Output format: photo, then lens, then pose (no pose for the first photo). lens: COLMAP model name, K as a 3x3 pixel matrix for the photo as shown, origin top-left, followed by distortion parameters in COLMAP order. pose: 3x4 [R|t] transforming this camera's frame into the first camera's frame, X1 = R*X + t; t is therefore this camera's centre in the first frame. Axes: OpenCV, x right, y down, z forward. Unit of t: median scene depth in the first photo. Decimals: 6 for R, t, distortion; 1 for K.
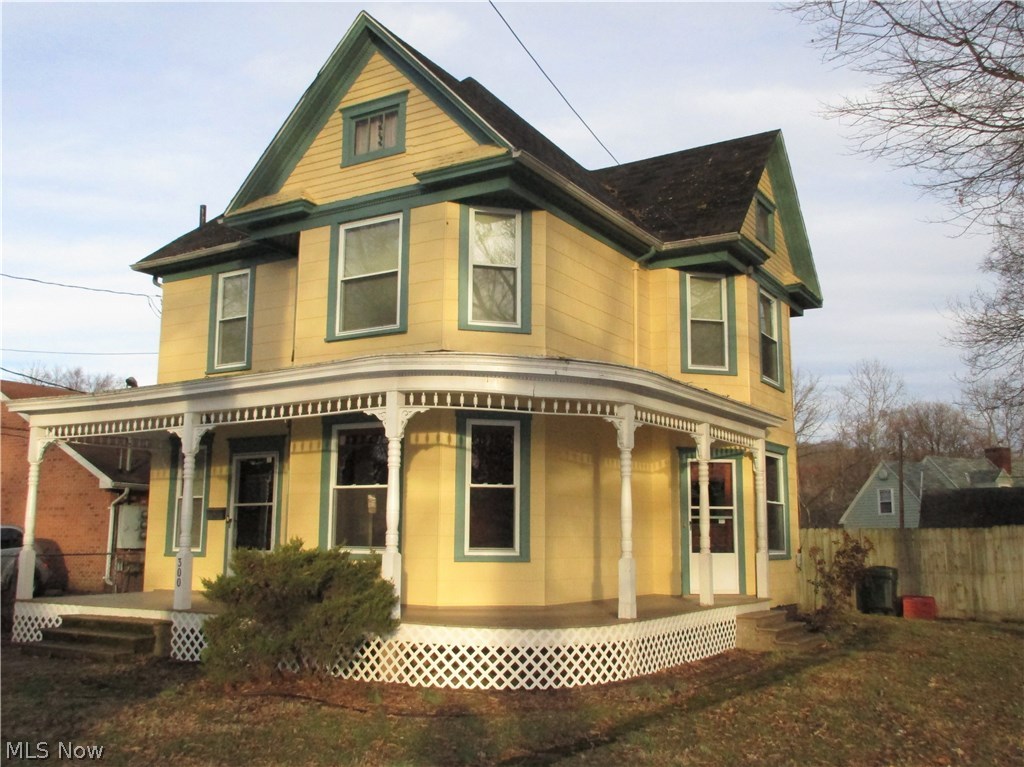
lens RADIAL K [[990.0, 0, 512.0], [0, 990.0, 383.5], [0, 0, 1]] dist [0.000170, 0.003452]
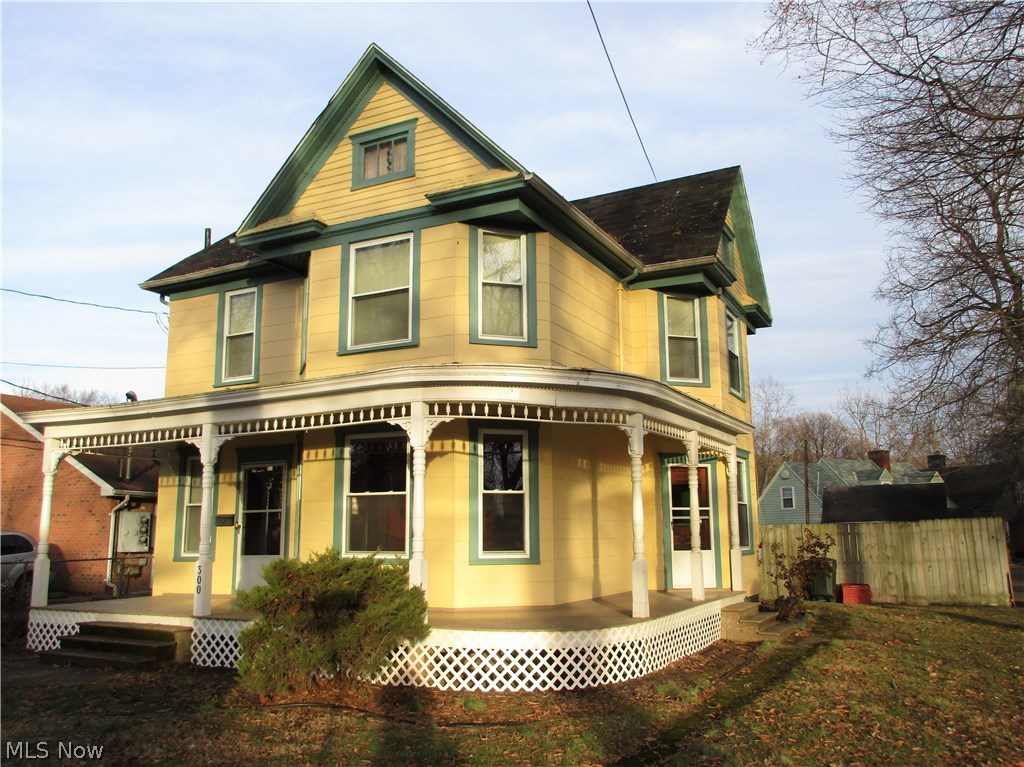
lens RADIAL K [[859.6, 0, 512.0], [0, 859.6, 383.5], [0, 0, 1]] dist [-0.010129, -0.005442]
pose [[0.997401, -0.002219, 0.072011, -0.069509], [0.003404, 0.999861, -0.016348, 0.003114], [-0.071965, 0.016551, 0.997270, 0.079895]]
